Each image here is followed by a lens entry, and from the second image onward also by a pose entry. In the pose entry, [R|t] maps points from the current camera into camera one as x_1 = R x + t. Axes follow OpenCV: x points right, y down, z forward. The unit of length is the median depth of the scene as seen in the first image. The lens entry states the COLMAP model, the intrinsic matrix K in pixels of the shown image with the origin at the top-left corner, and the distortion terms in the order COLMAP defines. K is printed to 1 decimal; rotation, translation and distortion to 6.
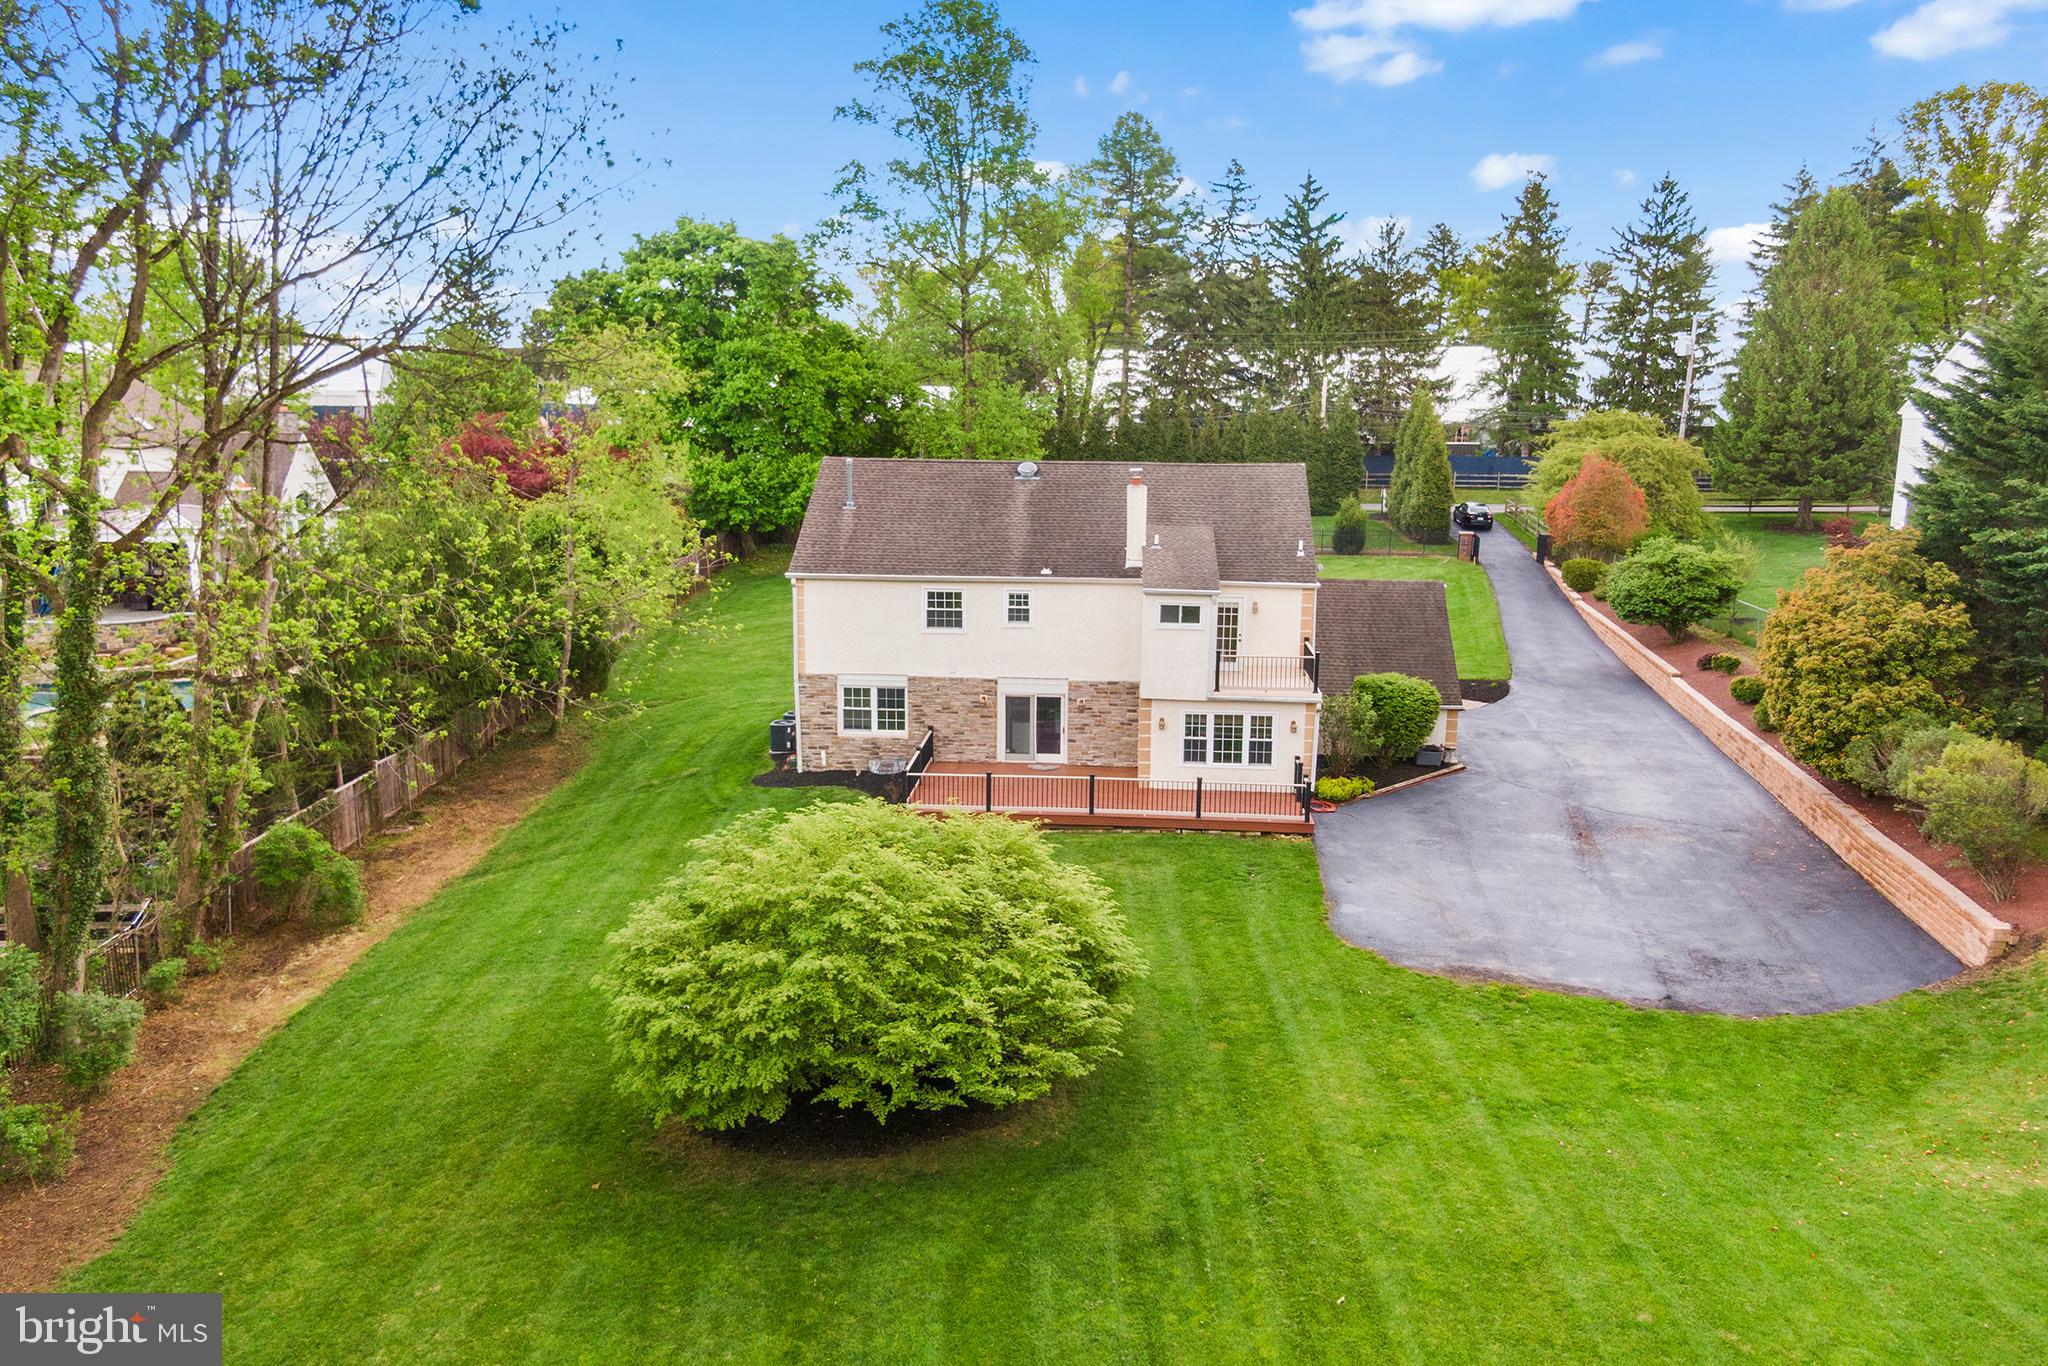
lens RADIAL K [[1466.7, 0, 1024.0], [0, 1466.7, 683.0], [0, 0, 1]] dist [0.078949, -0.067621]
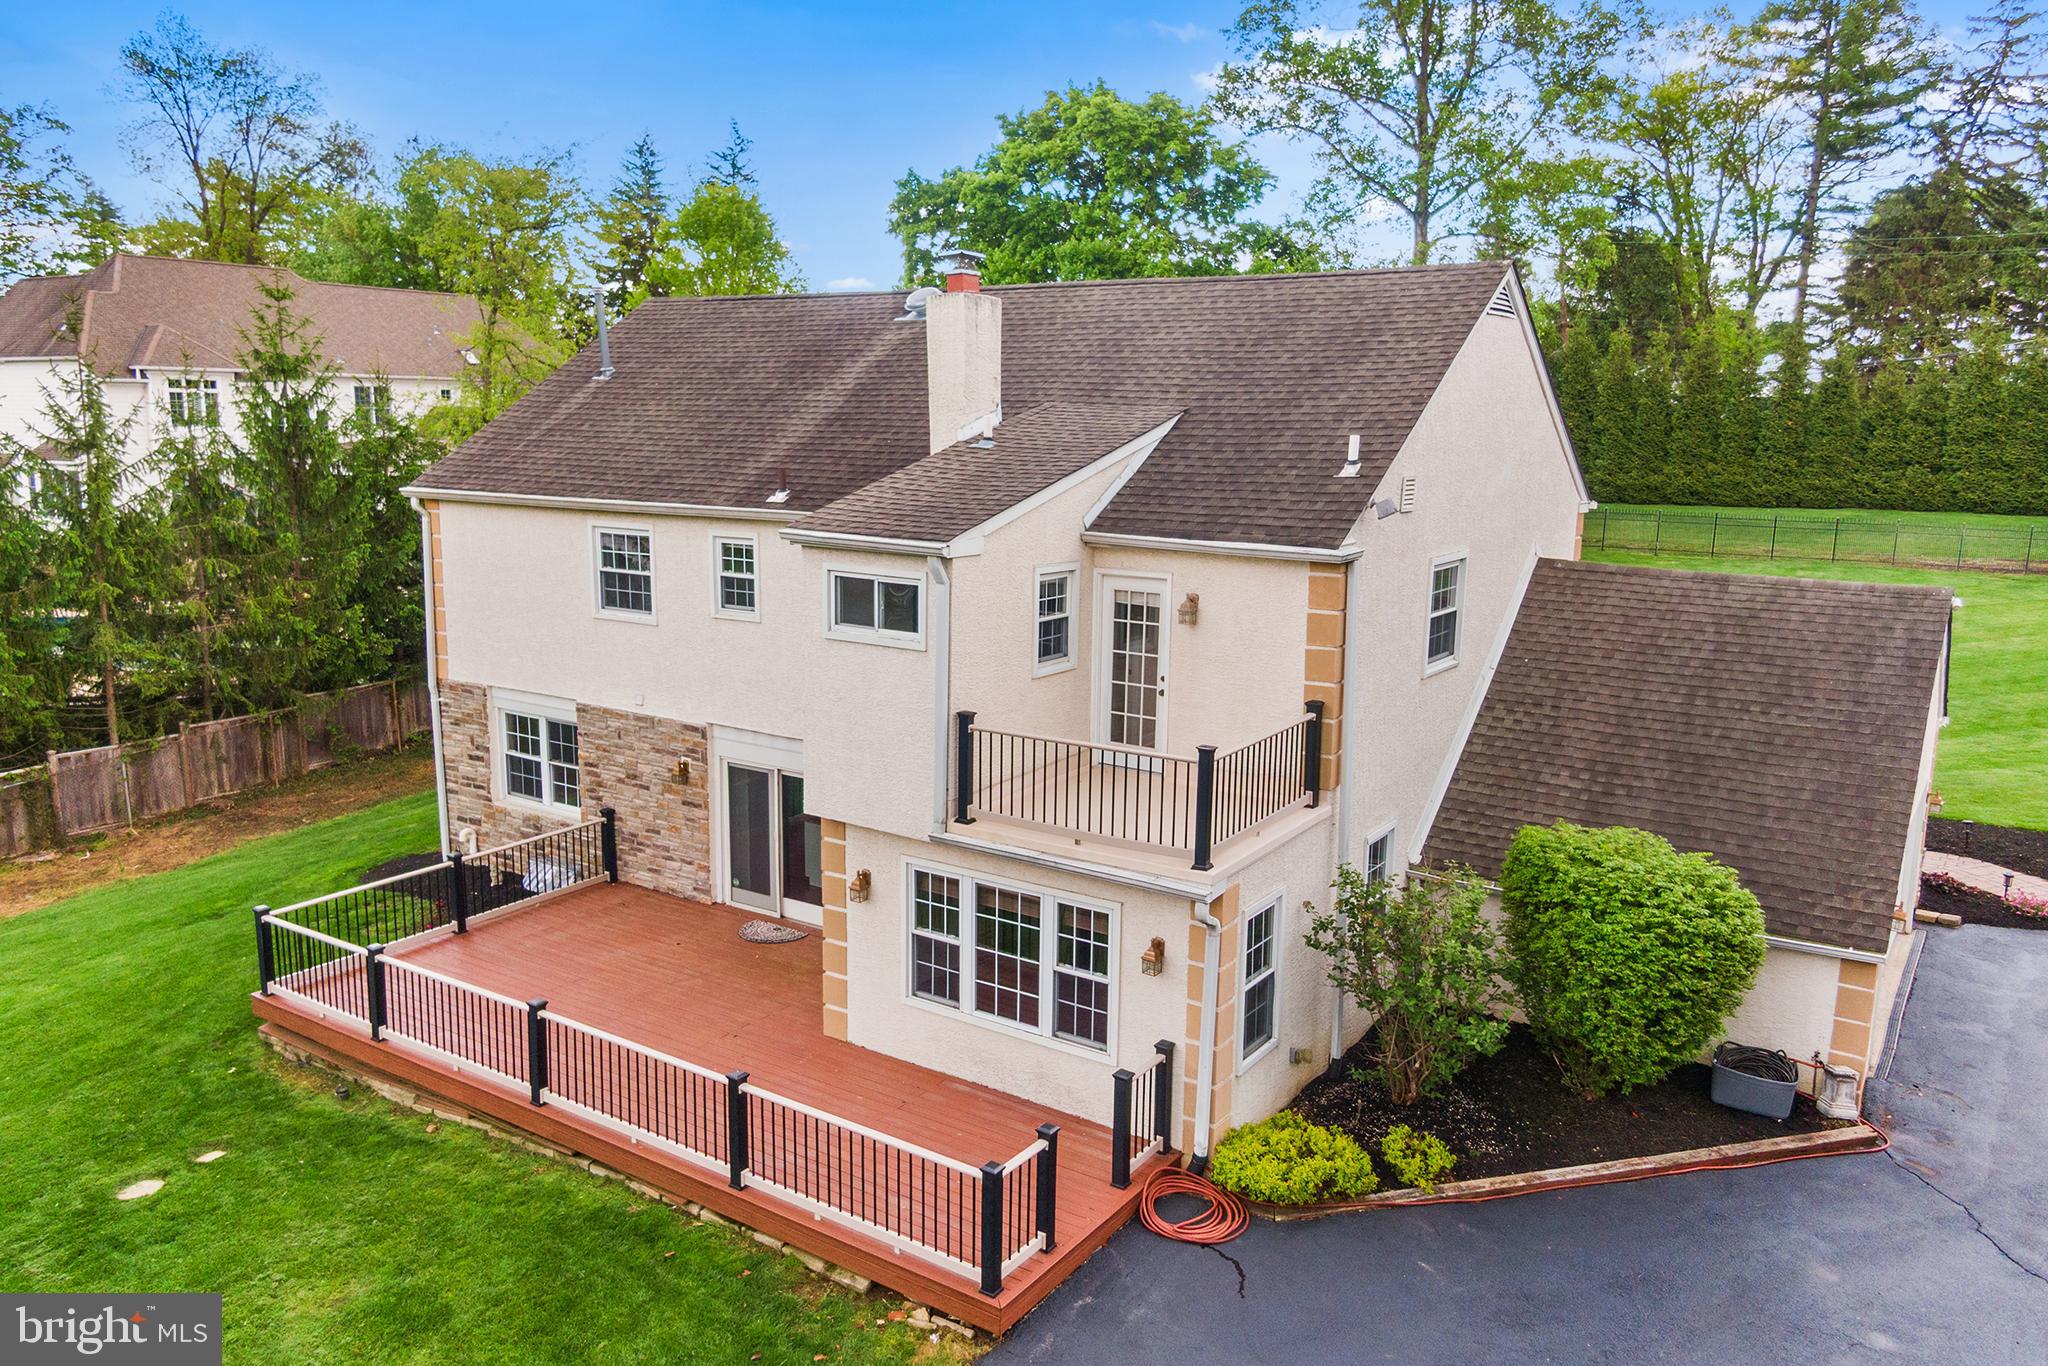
lens RADIAL K [[1466.7, 0, 1024.0], [0, 1466.7, 683.0], [0, 0, 1]] dist [0.078949, -0.067621]
pose [[0.877706, 0.089386, -0.470788, 0.292680], [-0.093007, 0.995543, 0.015623, -0.033722], [0.470087, 0.030075, 0.882108, 0.638614]]
